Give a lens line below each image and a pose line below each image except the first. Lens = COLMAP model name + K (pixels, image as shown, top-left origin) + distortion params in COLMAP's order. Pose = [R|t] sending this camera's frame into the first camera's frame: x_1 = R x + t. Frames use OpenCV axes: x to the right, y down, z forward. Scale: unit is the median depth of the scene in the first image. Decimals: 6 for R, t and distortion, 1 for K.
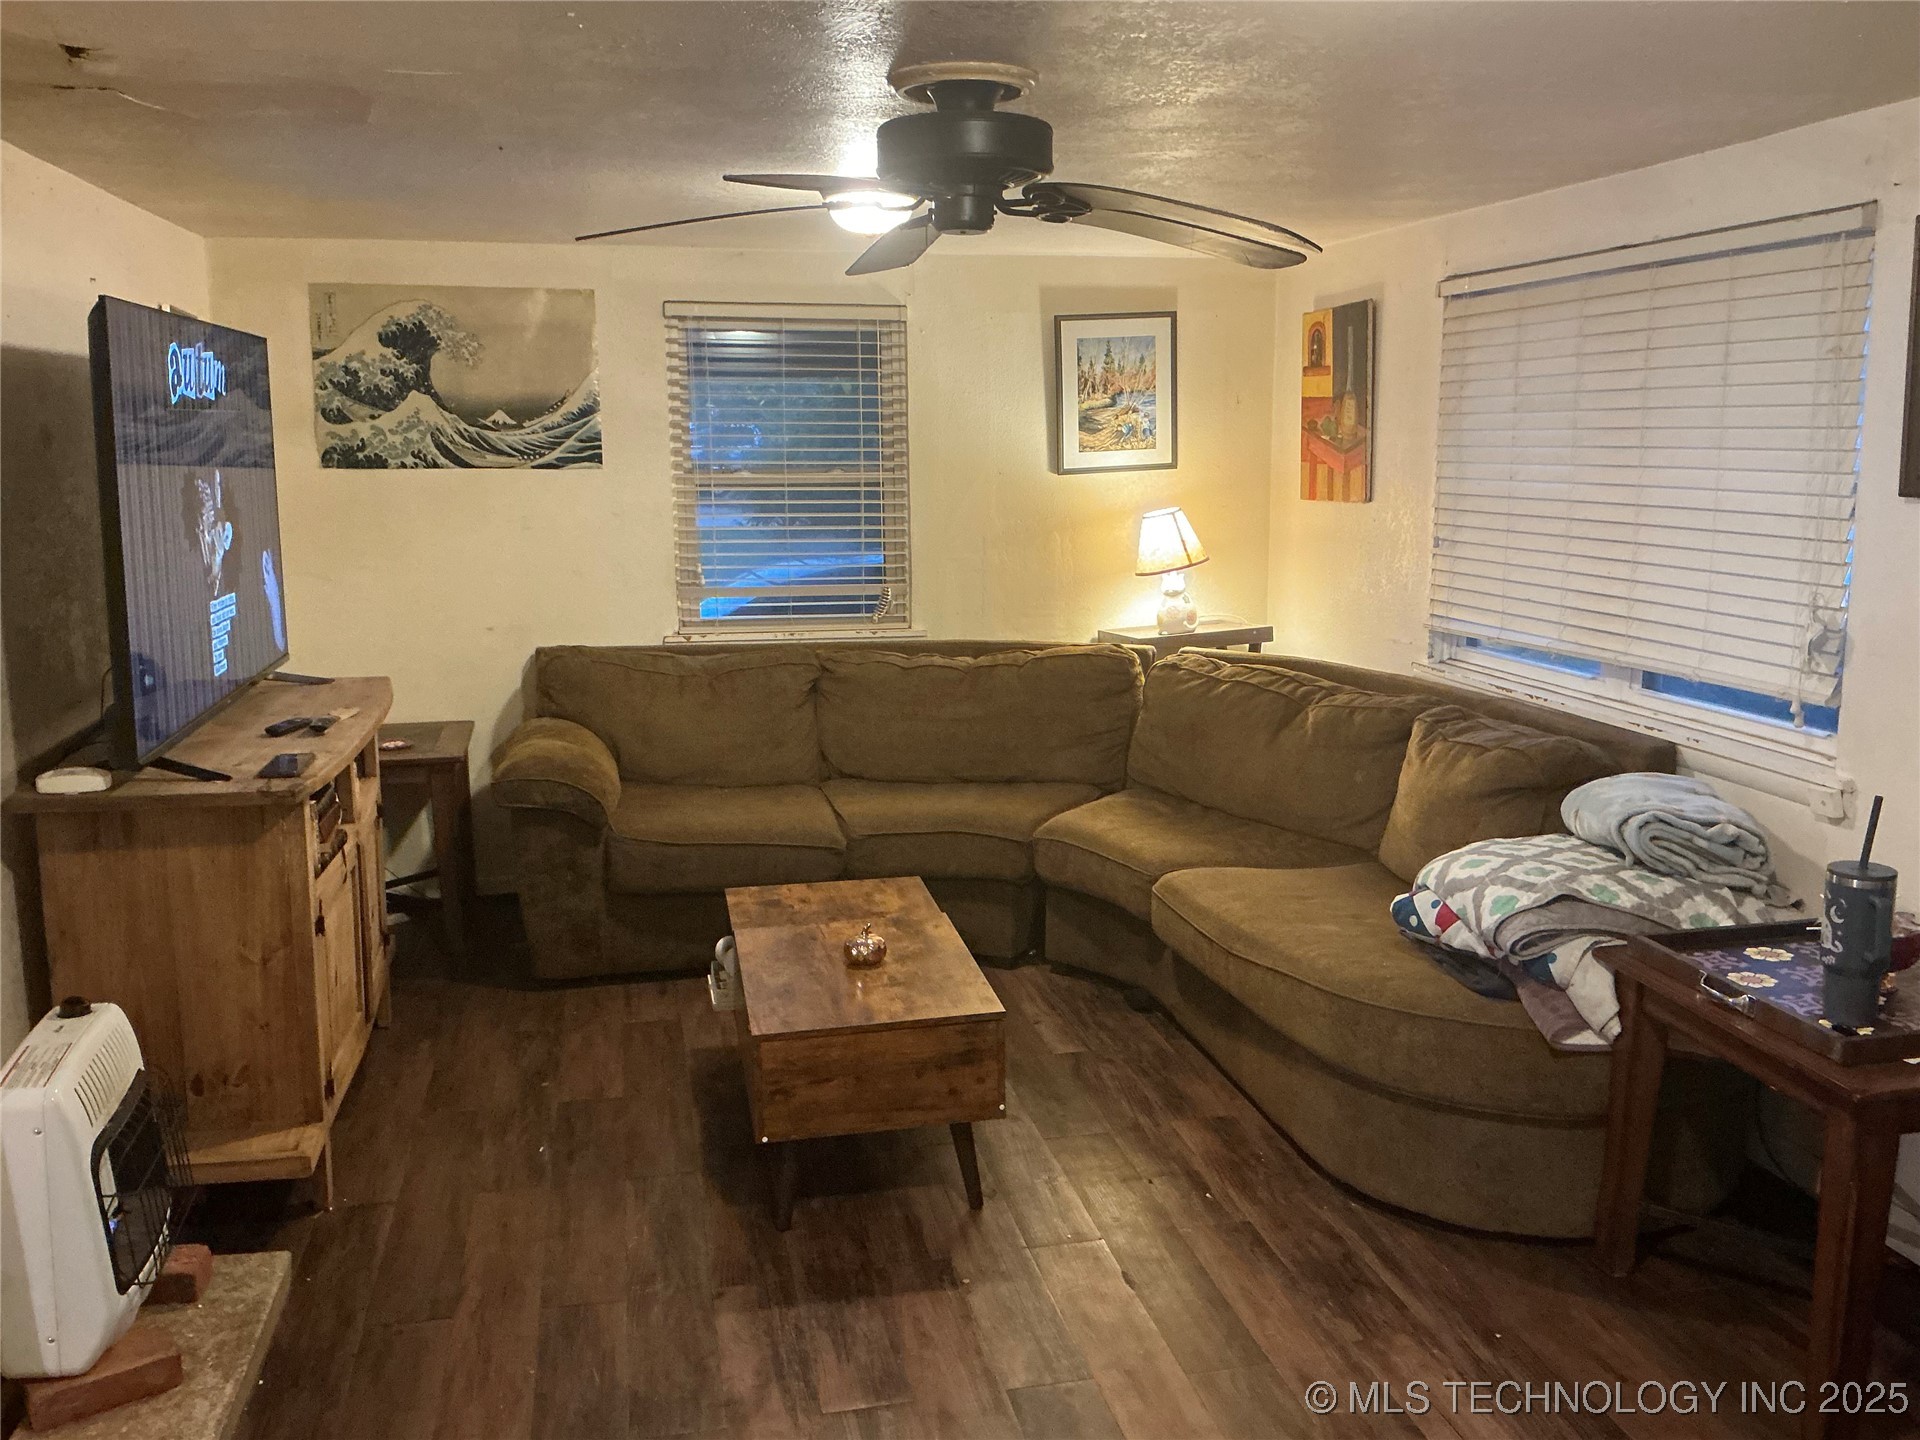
lens RADIAL K [[1590.0, 0, 983.4], [0, 1590.0, 714.3], [0, 0, 1]] dist [0.125108, -0.305209]
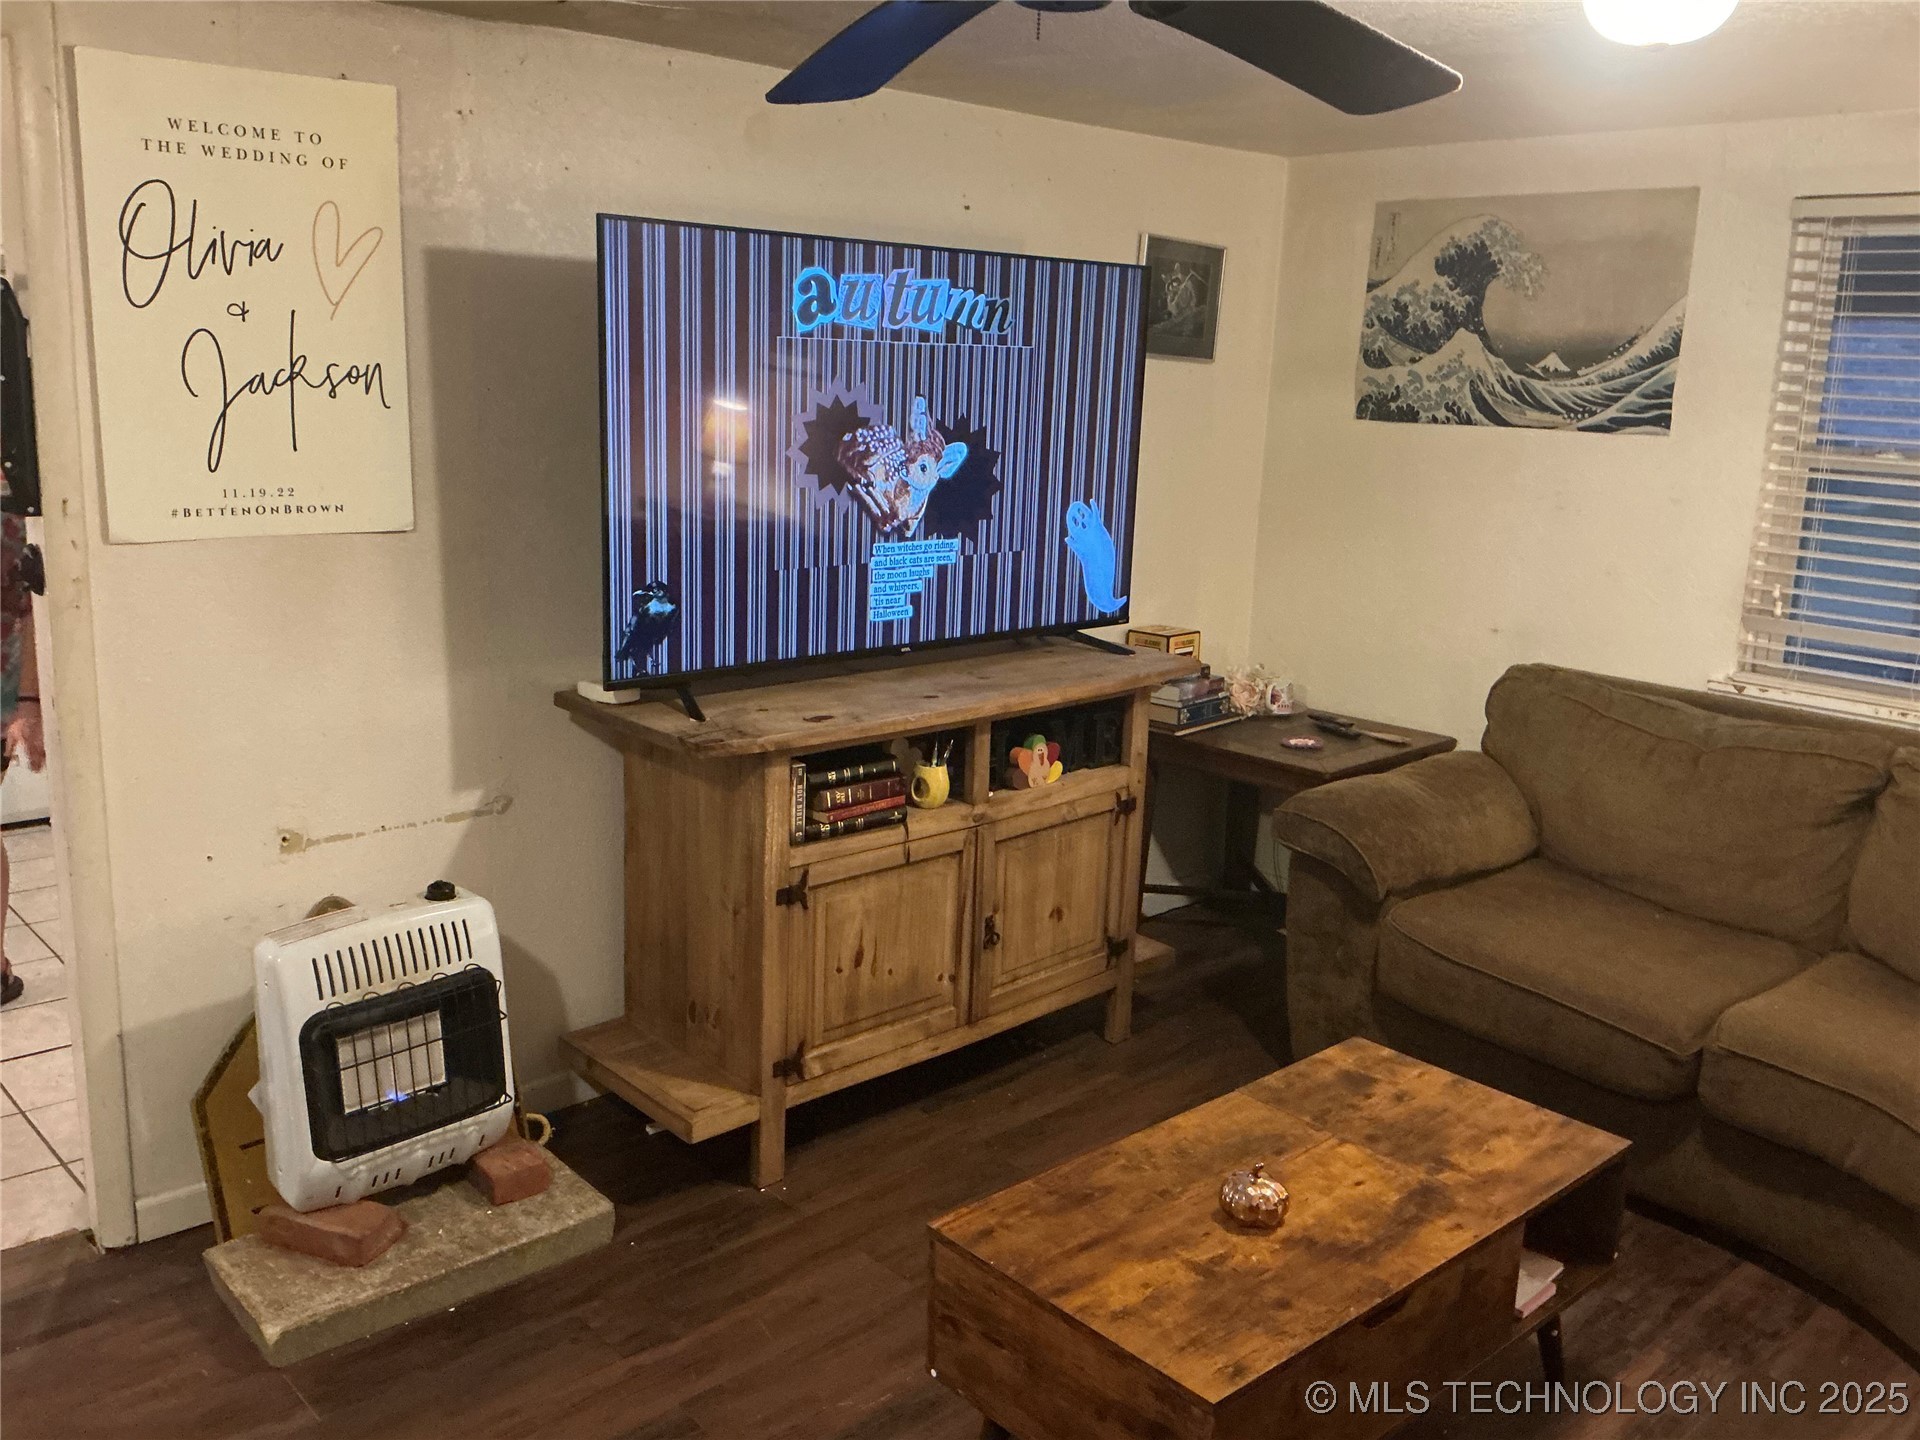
lens RADIAL K [[1590.0, 0, 983.4], [0, 1590.0, 714.3], [0, 0, 1]] dist [0.125108, -0.305209]
pose [[0.484095, 0.202872, -0.851173, 0.263325], [-0.180683, 0.974963, 0.129615, -0.072087], [0.856158, 0.091046, 0.508630, 0.394722]]
